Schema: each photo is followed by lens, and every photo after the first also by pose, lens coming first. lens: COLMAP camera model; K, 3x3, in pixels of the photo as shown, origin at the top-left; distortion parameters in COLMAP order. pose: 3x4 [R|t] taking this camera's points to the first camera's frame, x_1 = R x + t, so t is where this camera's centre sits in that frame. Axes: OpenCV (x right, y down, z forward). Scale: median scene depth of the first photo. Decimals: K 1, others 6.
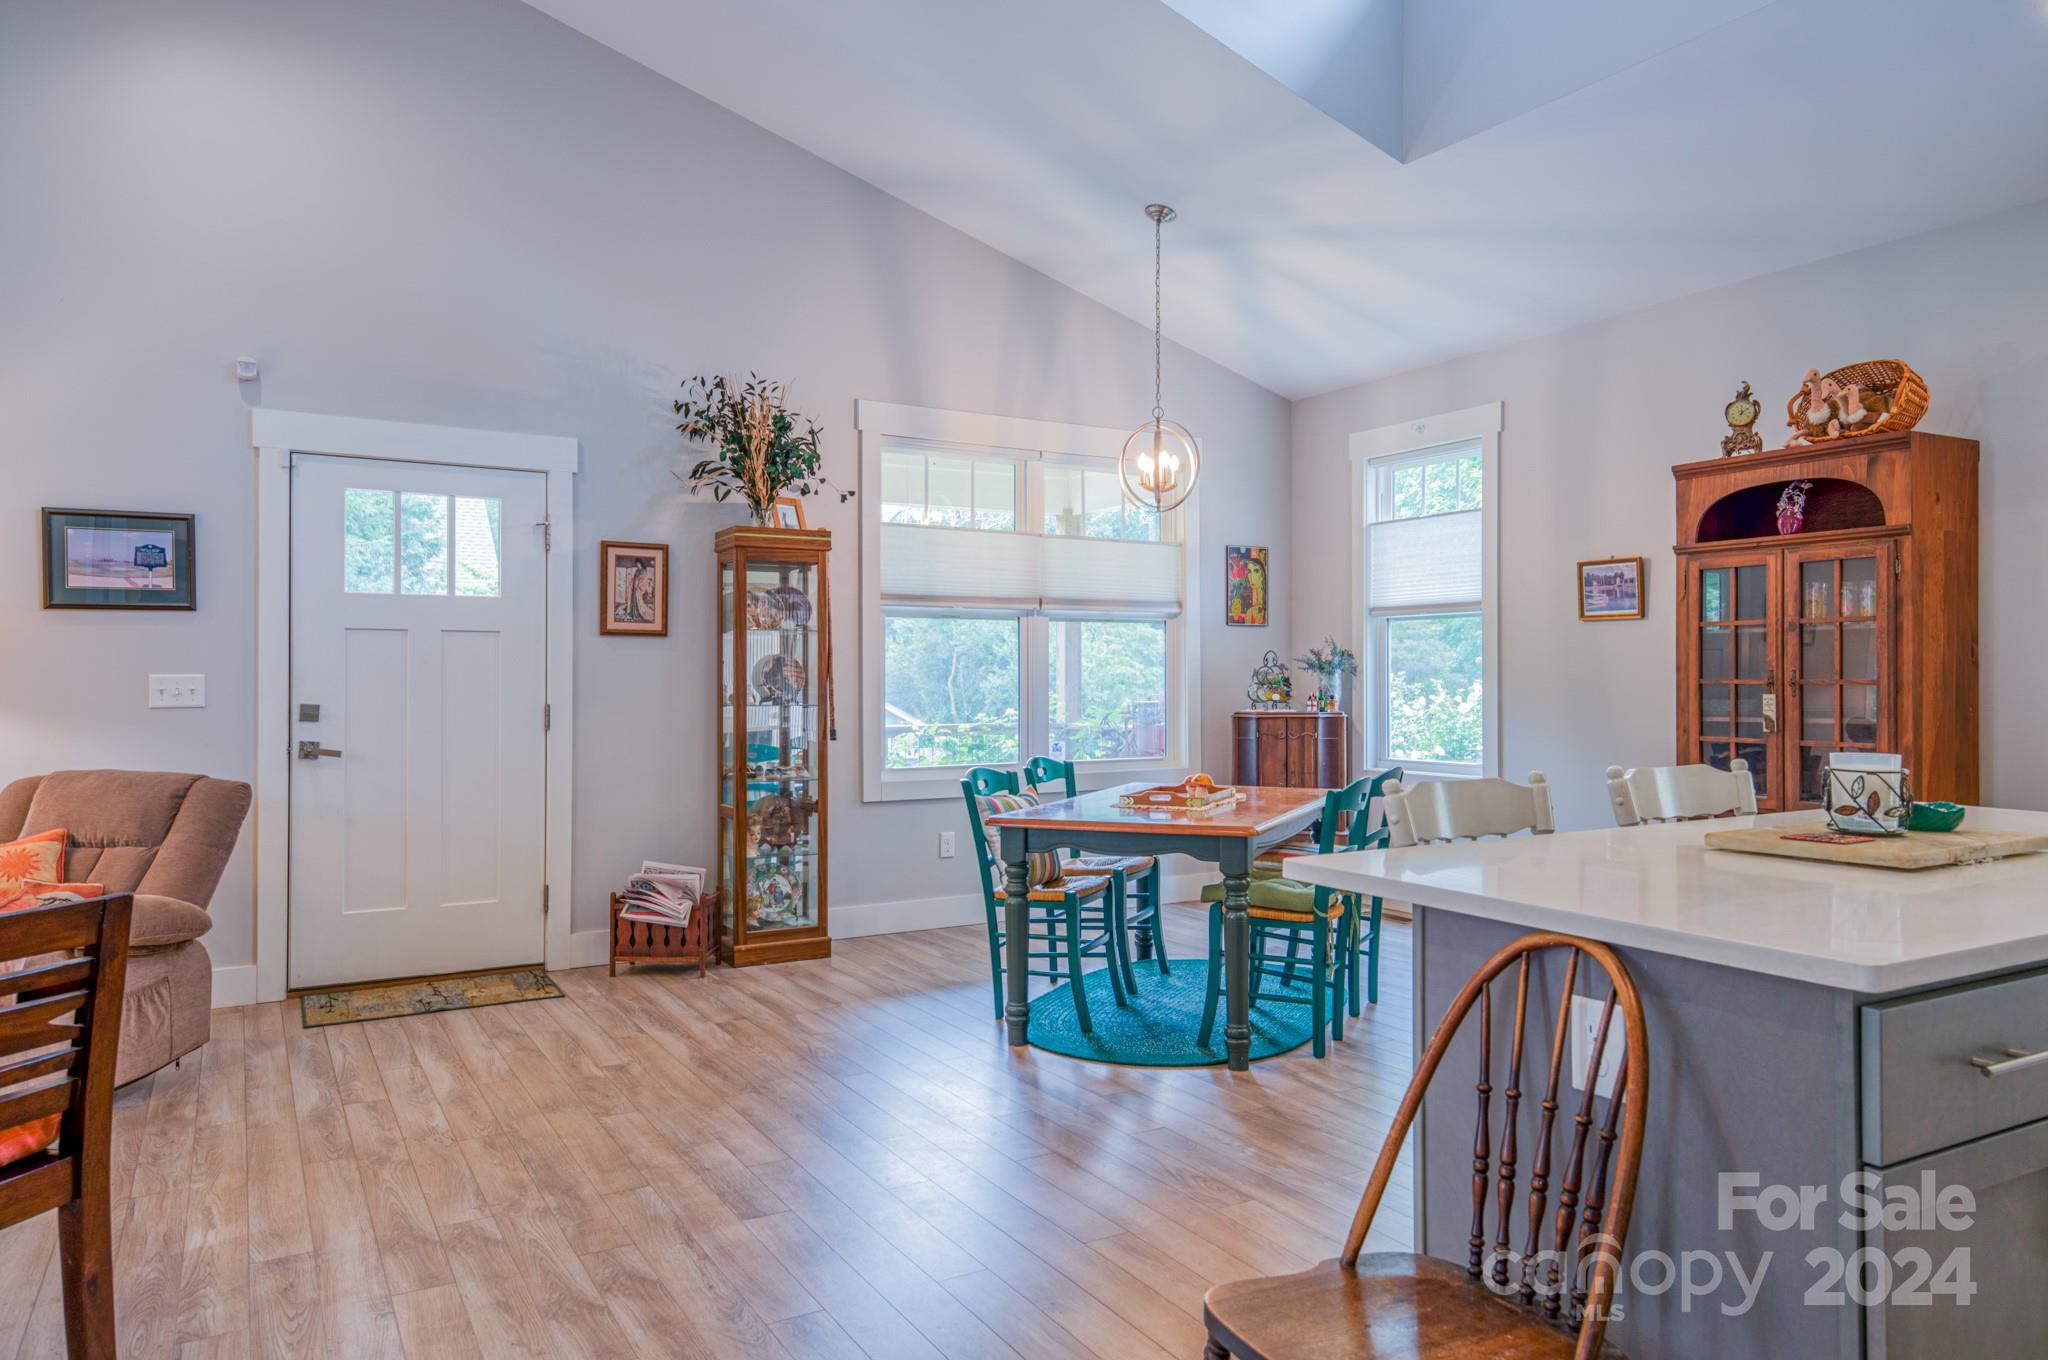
lens RADIAL K [[1334.9, 0, 1023.8], [0, 1334.9, 682.0], [0, 0, 1]] dist [0.026104, 0.005076]
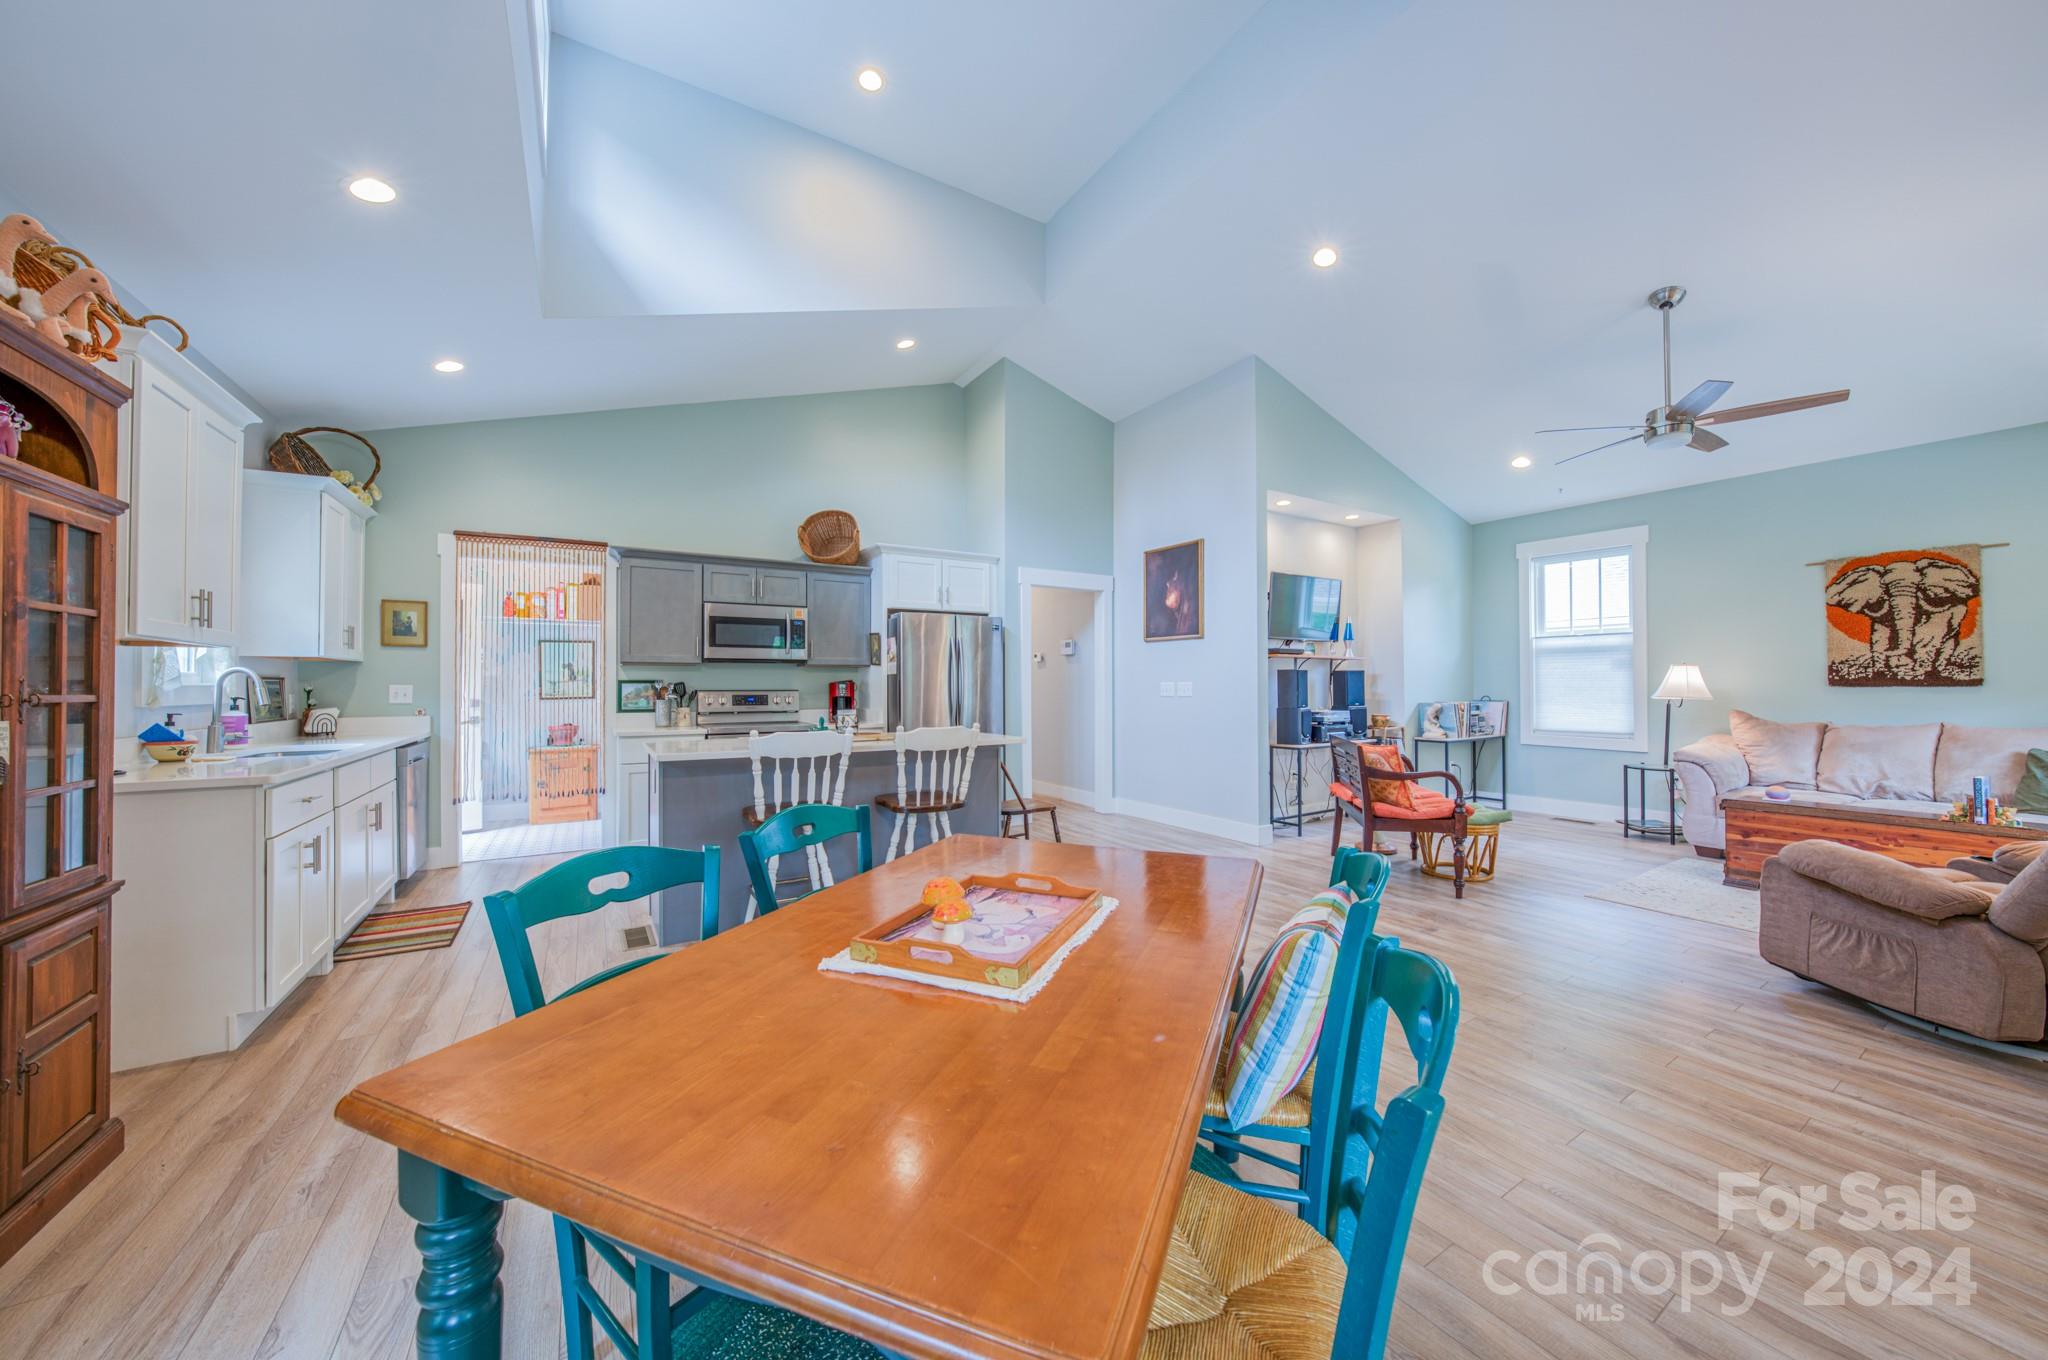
lens RADIAL K [[710.6, 0, 1028.4], [0, 710.6, 675.3], [0, 0, 1]] dist [-0.027500, 0.006175]
pose [[-0.999545, 0.006856, -0.029375, 0.108299], [0.007177, 0.999915, -0.010852, -0.005057], [0.029298, -0.011058, -0.999510, 1.264929]]
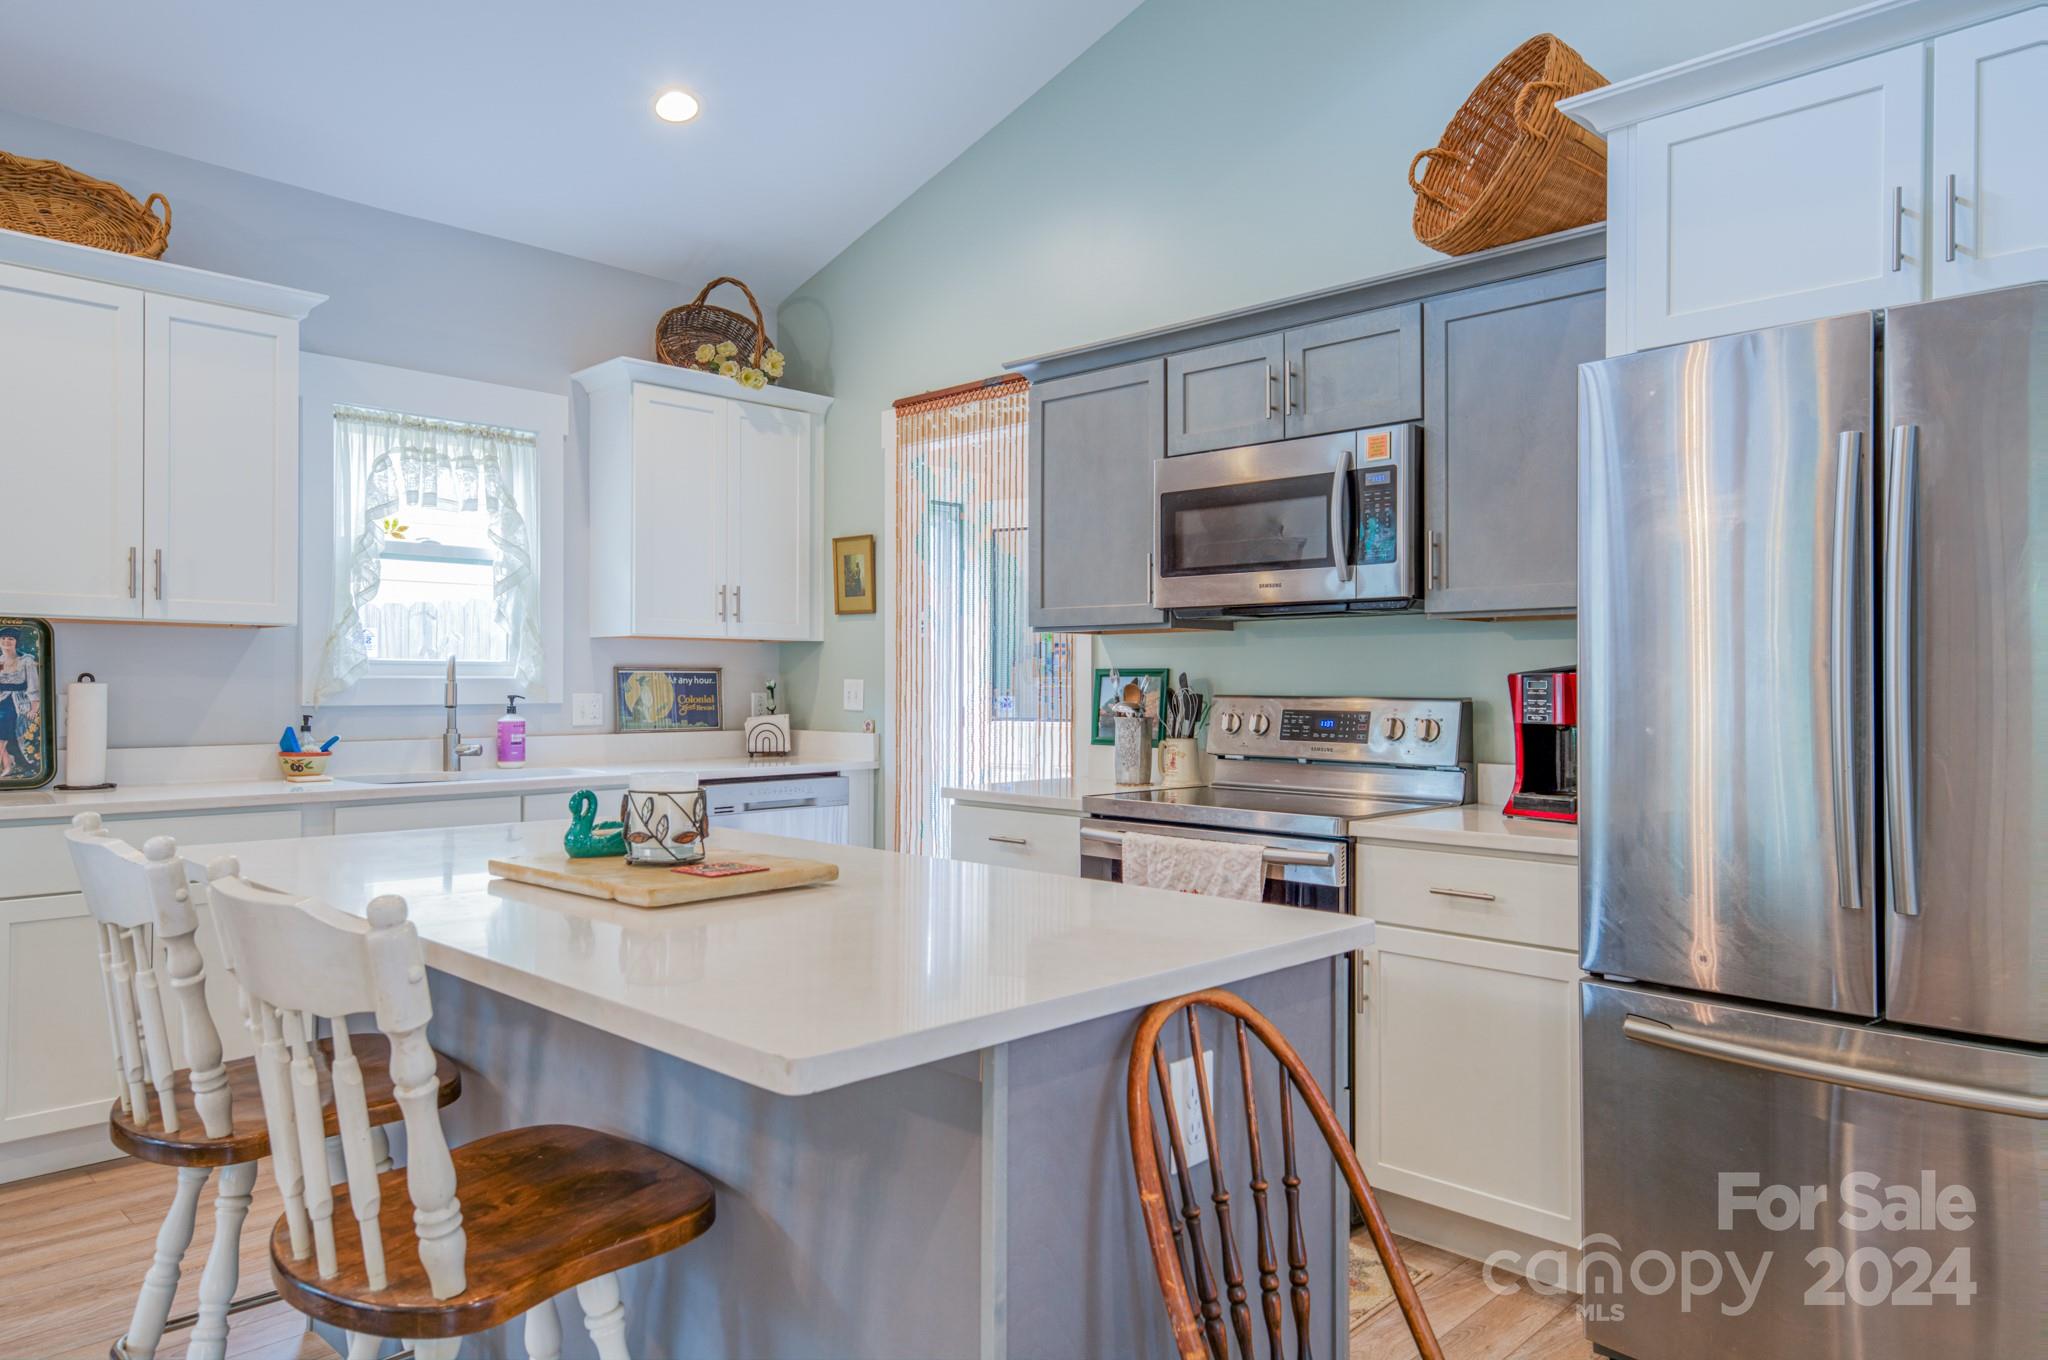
lens RADIAL K [[1334.9, 0, 1025.6], [0, 1334.9, 672.0], [0, 0, 1]] dist [0.026104, 0.005076]
pose [[-0.266982, 0.011488, 0.963633, -0.135680], [0.000340, 0.999930, -0.011826, -0.001534], [-0.963701, -0.002829, -0.266968, 0.465110]]
